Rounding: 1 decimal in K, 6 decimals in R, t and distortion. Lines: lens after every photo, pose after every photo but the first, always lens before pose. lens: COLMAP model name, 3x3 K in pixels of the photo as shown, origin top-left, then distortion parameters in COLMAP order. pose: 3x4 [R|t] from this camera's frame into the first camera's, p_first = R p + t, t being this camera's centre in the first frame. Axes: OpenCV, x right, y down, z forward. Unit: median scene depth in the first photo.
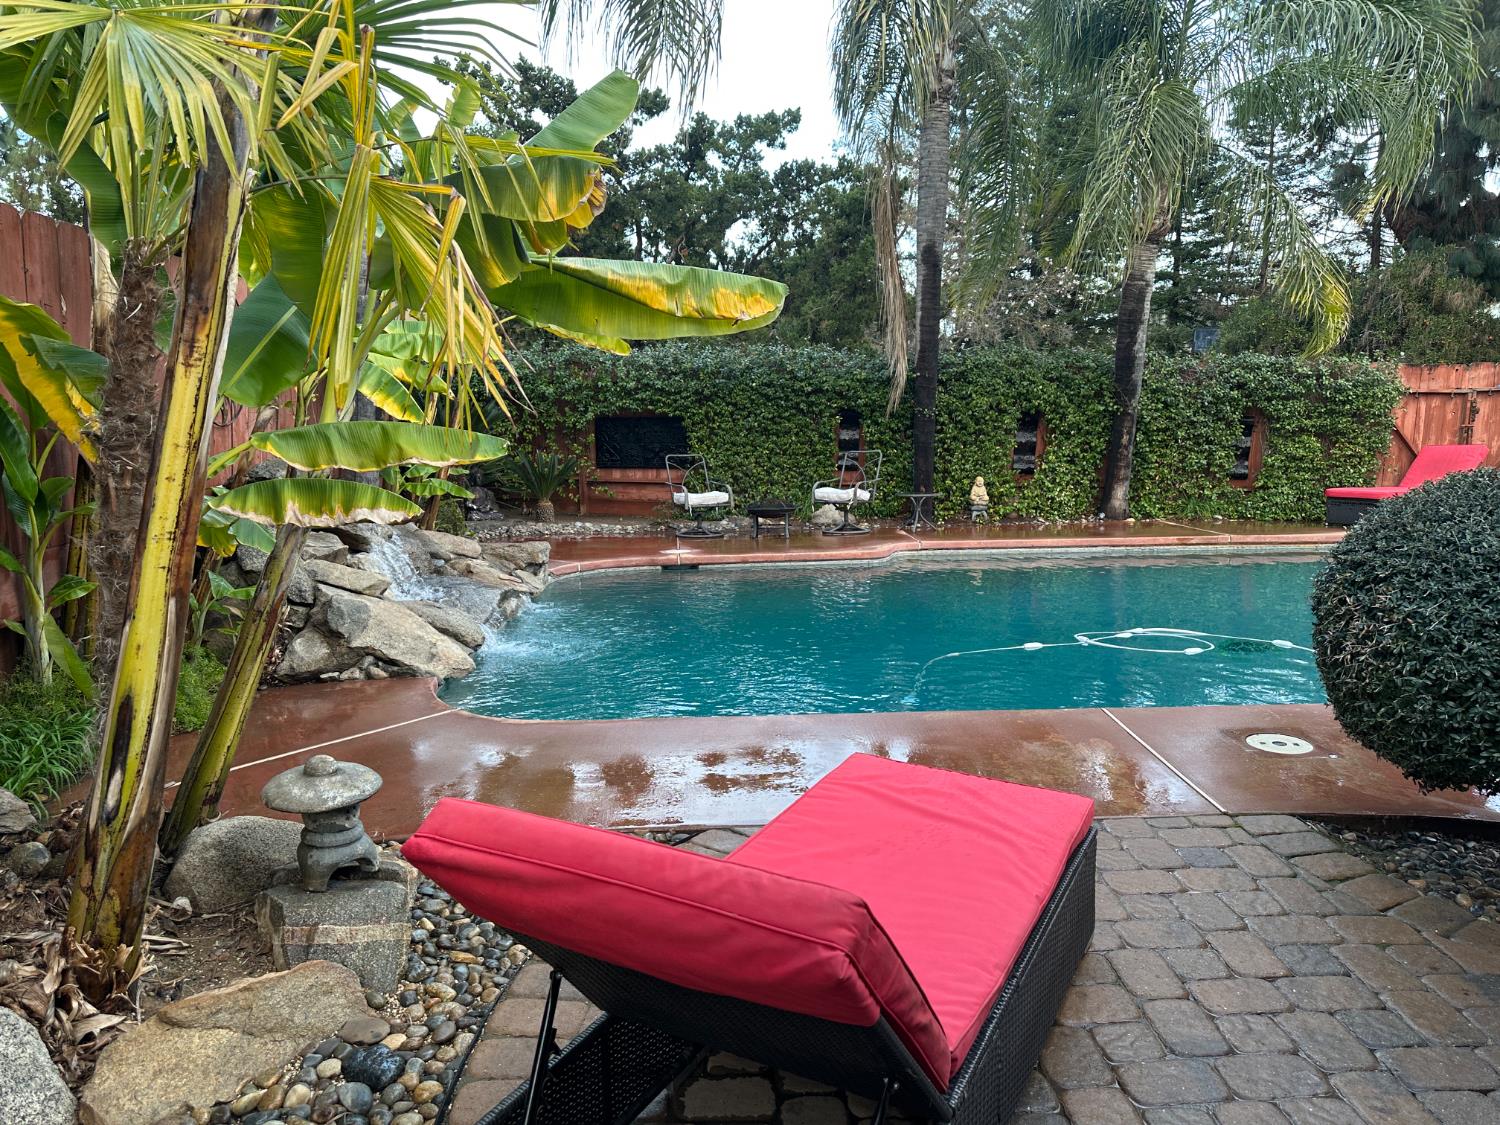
lens RADIAL K [[1043.3, 0, 748.5], [0, 1043.3, 588.5], [0, 0, 1]] dist [0.090319, -0.123023]
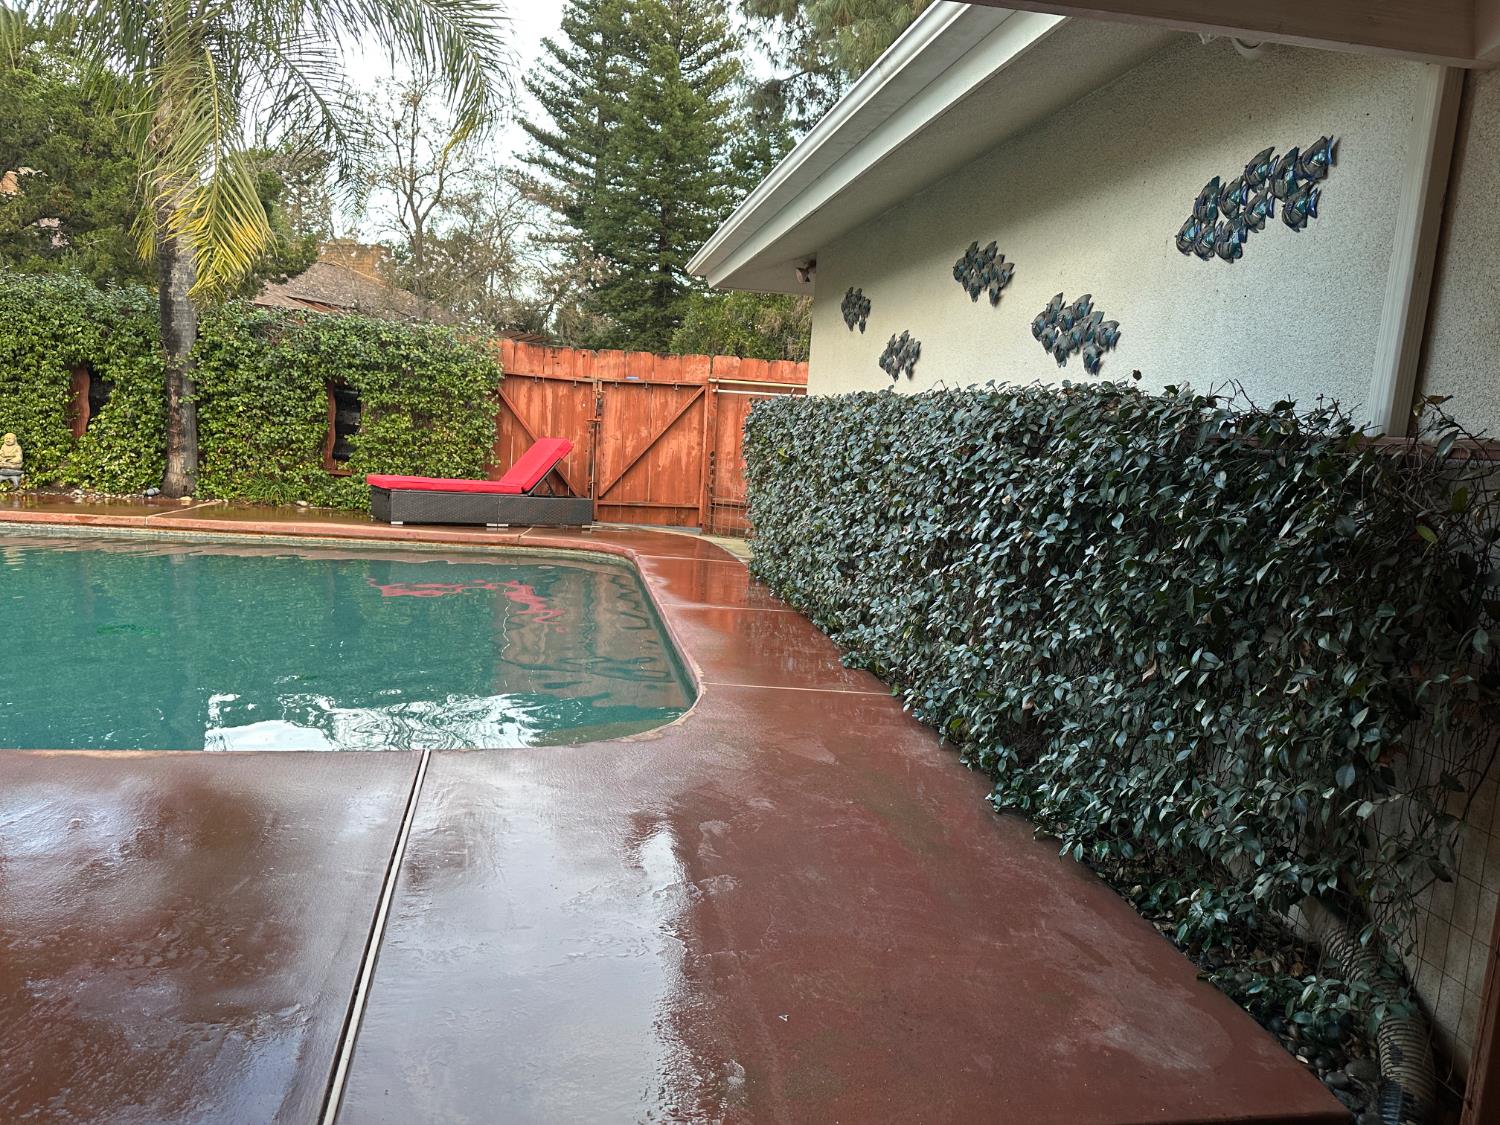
lens RADIAL K [[1047.5, 0, 750.4], [0, 1047.5, 571.6], [0, 0, 1]] dist [0.086392, -0.125928]
pose [[0.984666, 0.057252, 0.164788, 0.666624], [-0.054042, 0.998253, -0.023904, -0.012079], [-0.165868, 0.014632, 0.986039, 0.108572]]
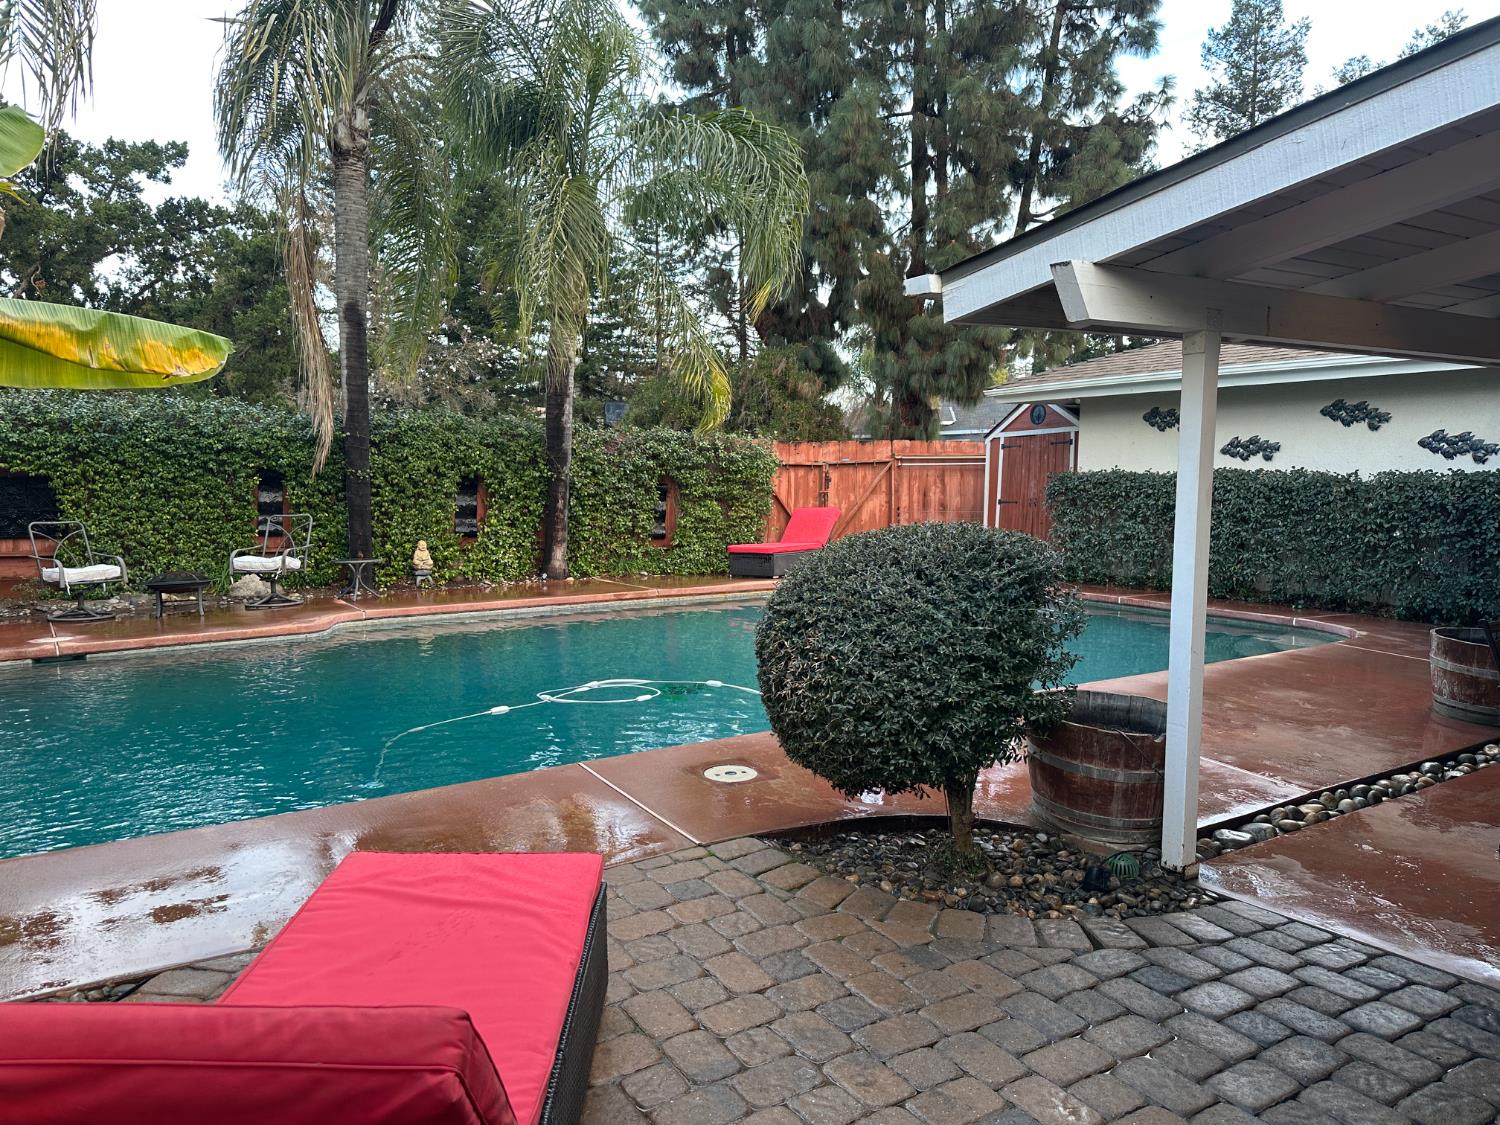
lens RADIAL K [[1047.5, 0, 750.4], [0, 1047.5, 571.6], [0, 0, 1]] dist [0.086392, -0.125928]
pose [[0.863447, -0.037545, 0.503040, -0.010776], [0.074815, 0.995729, -0.054100, -0.001910], [-0.498860, 0.084347, 0.862568, 0.001758]]
